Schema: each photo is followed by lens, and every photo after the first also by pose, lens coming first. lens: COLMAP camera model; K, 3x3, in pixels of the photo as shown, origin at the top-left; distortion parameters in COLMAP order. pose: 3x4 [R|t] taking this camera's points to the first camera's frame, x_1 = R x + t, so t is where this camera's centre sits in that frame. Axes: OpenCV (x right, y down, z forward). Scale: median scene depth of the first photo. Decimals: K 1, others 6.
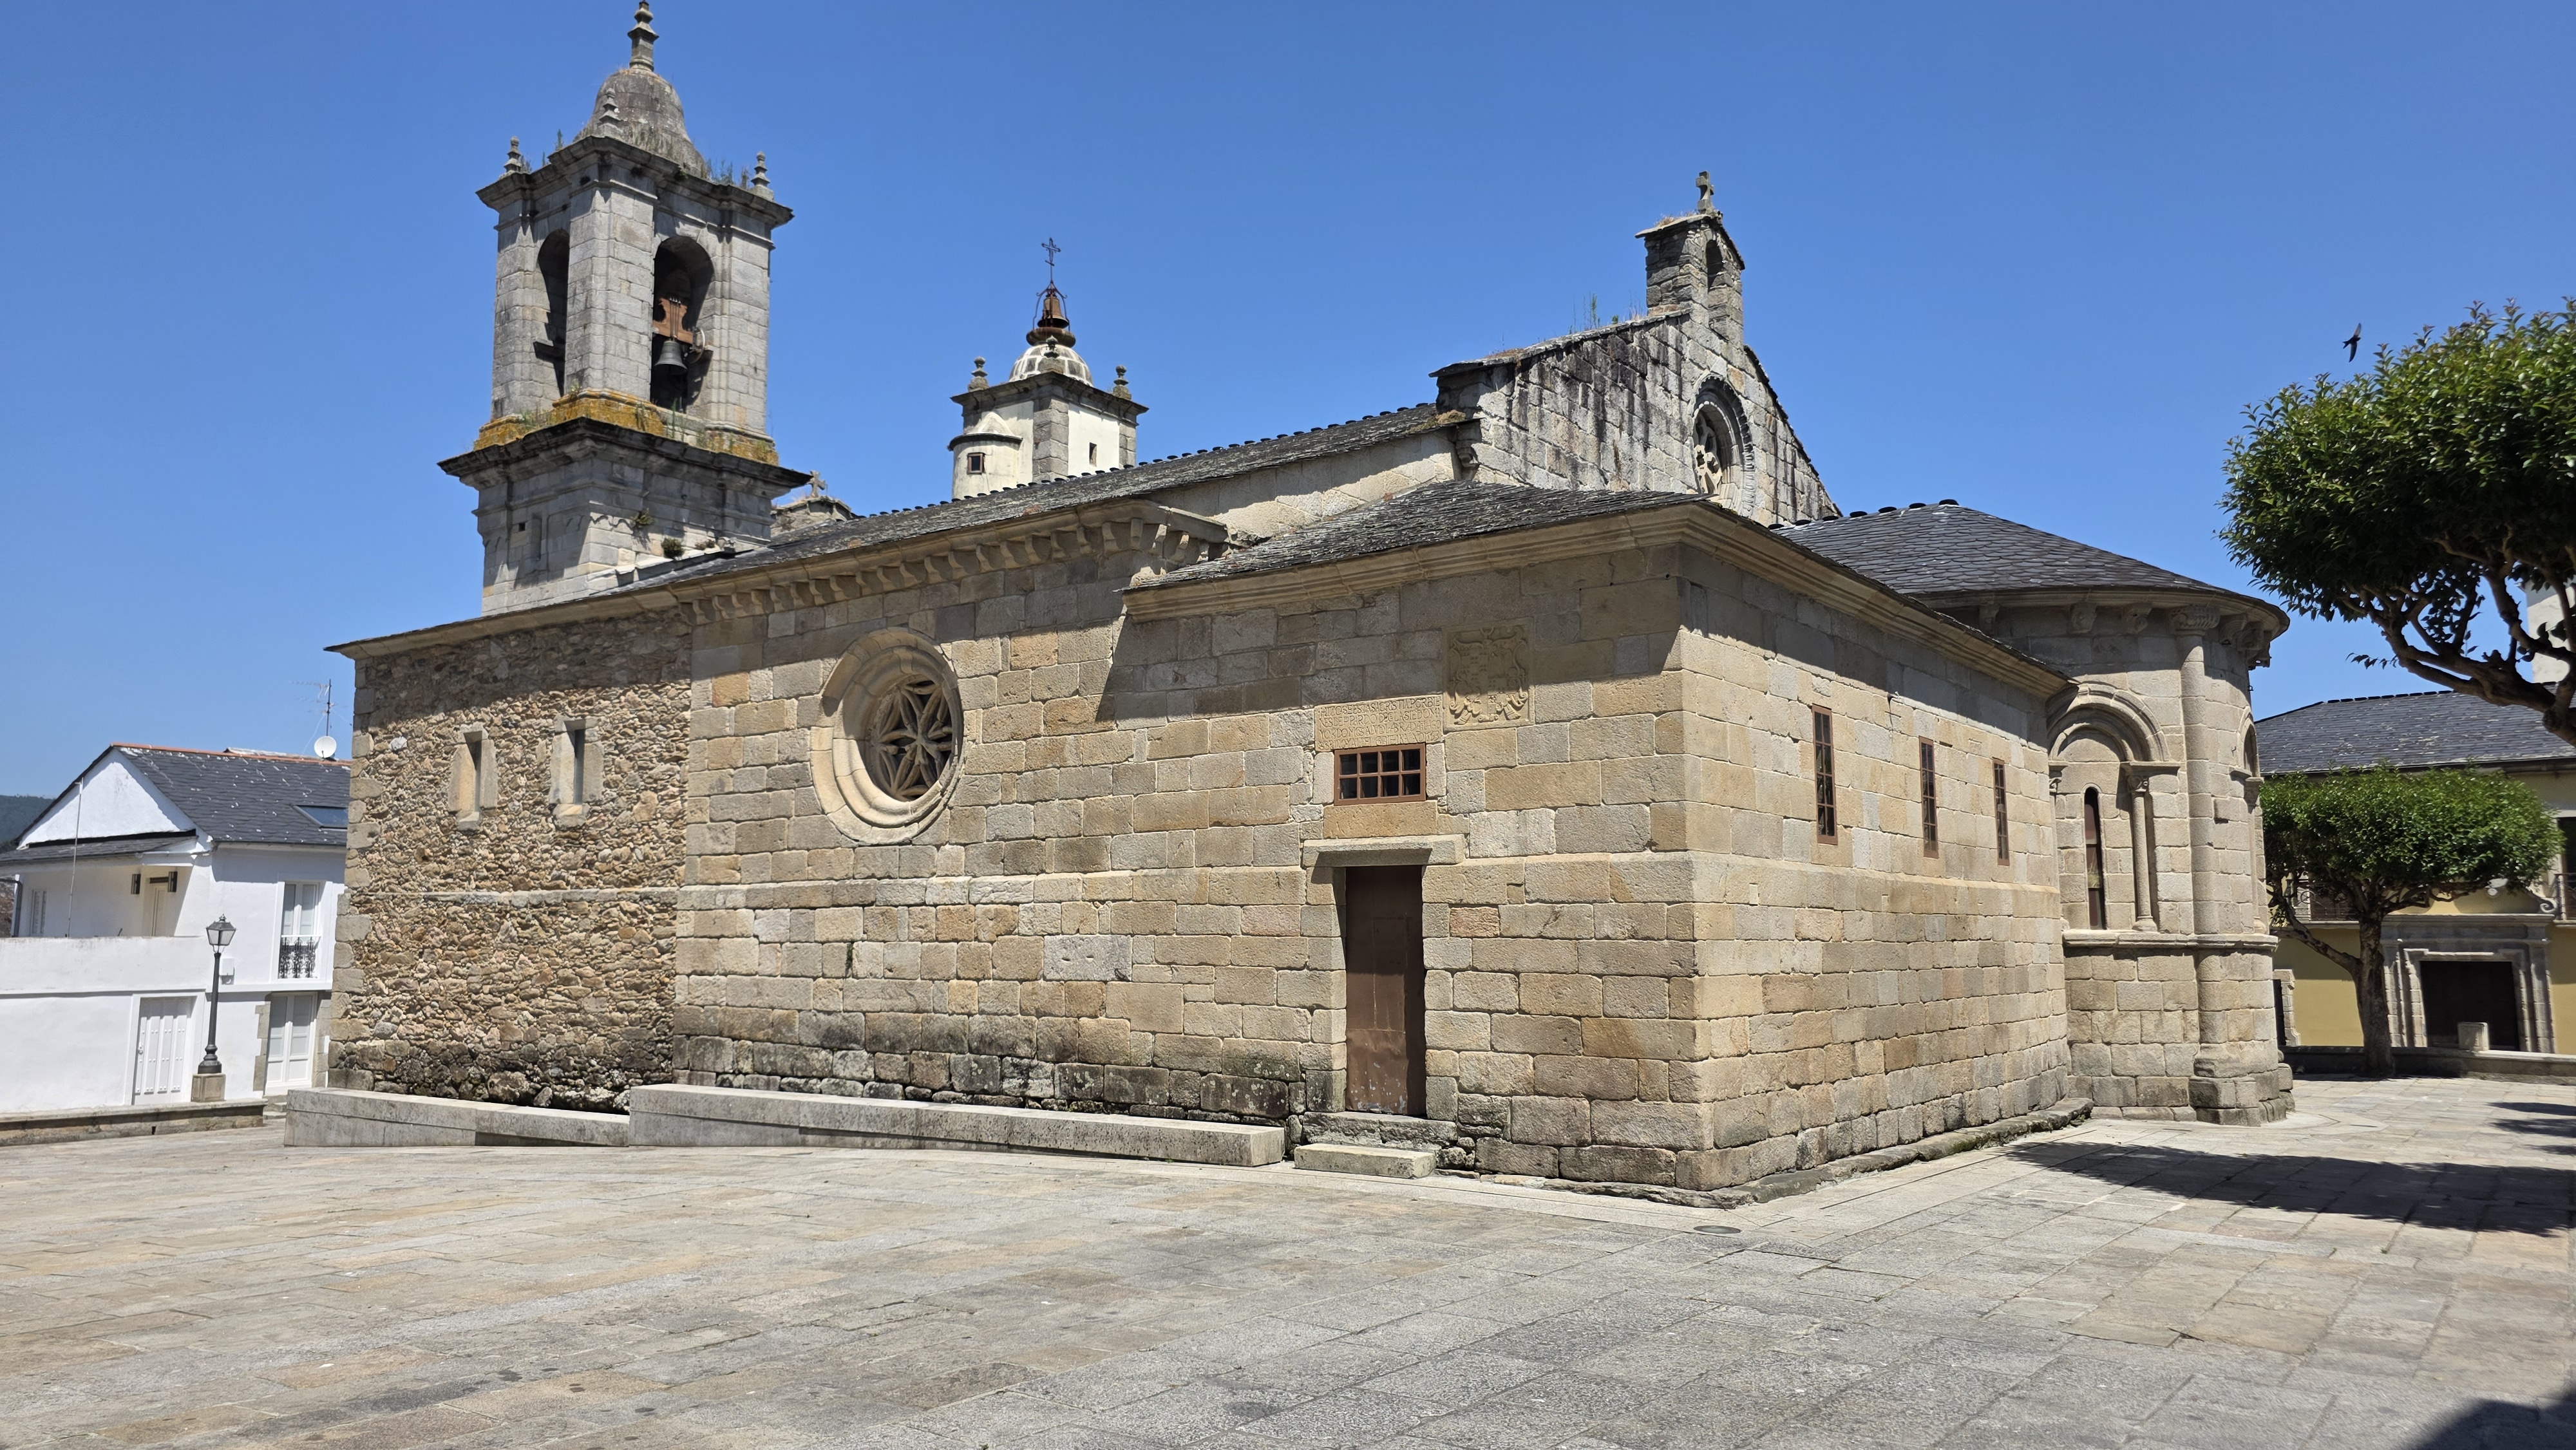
lens RADIAL K [[1790.1, 0, 1293.2], [0, 1790.1, 721.5], [0, 0, 1]] dist [0.007004, 0.000542]
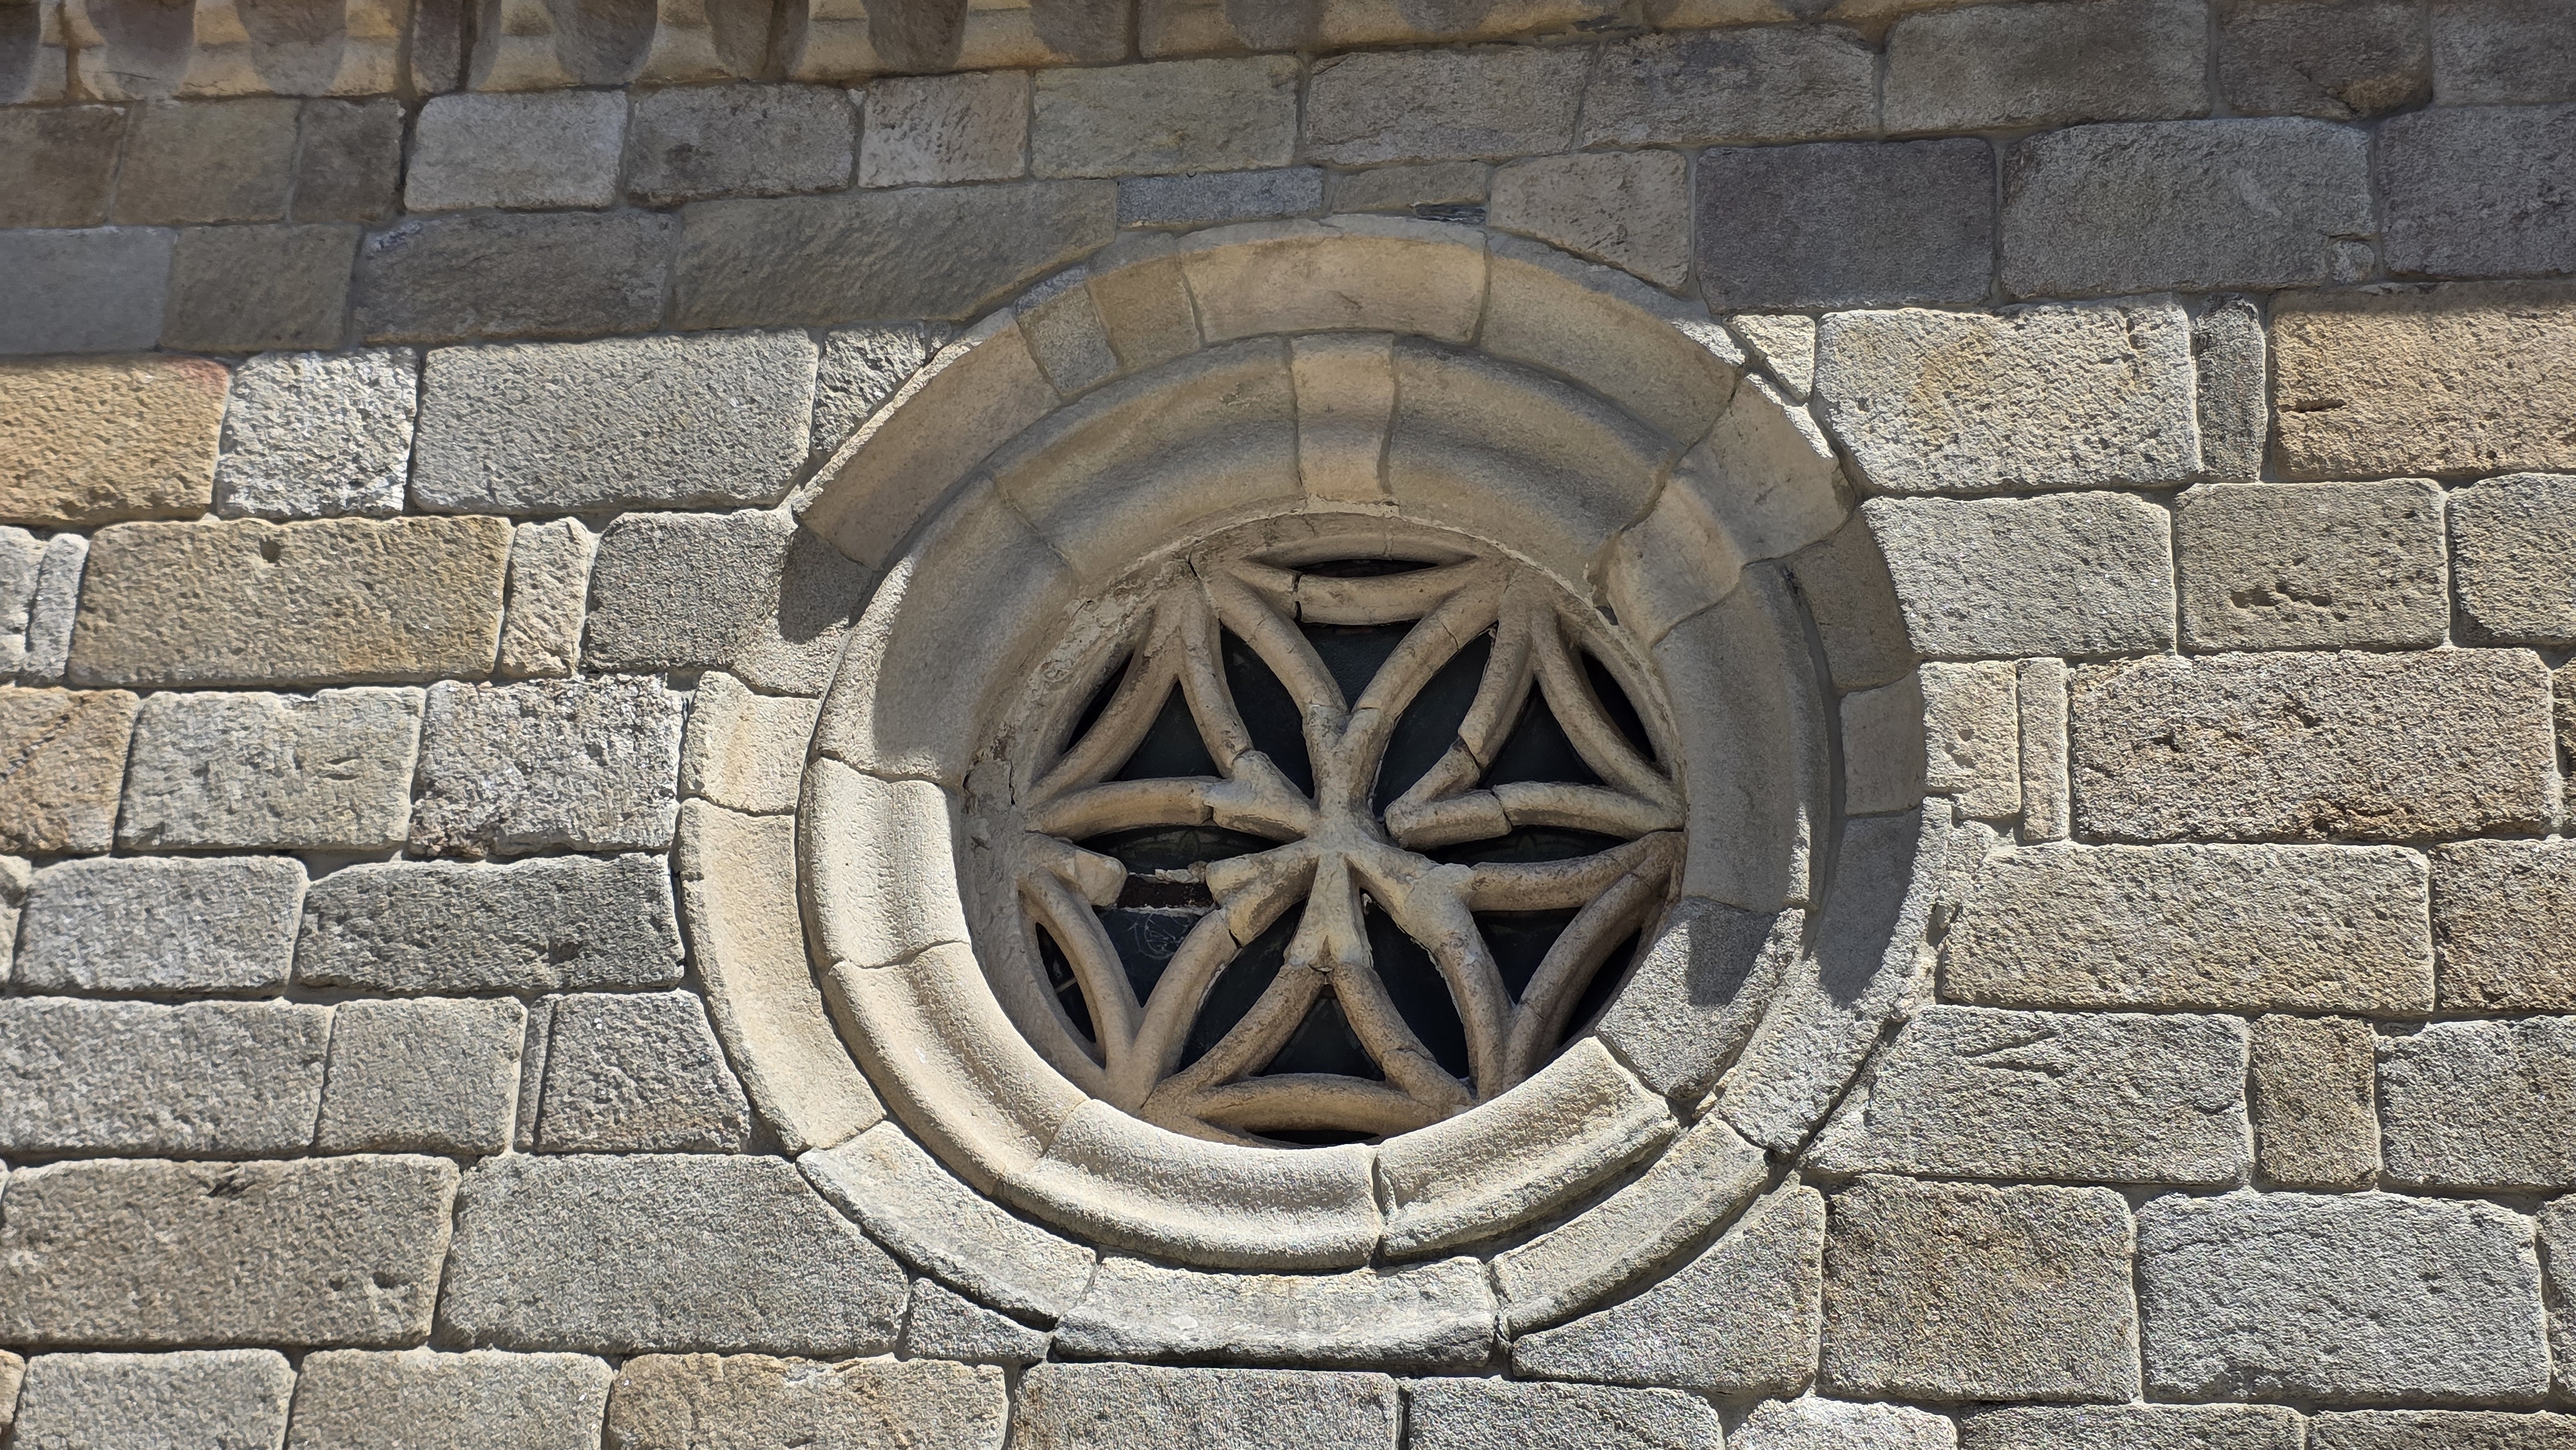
lens RADIAL K [[3381.1, 0, 1286.9], [0, 3381.1, 722.4], [0, 0, 1]] dist [0.124577, 0.000000]
pose [[0.896631, 0.210867, 0.389342, -0.353036], [-0.112924, 0.959142, -0.259413, 0.091138], [-0.428136, 0.188632, 0.883809, 0.683112]]
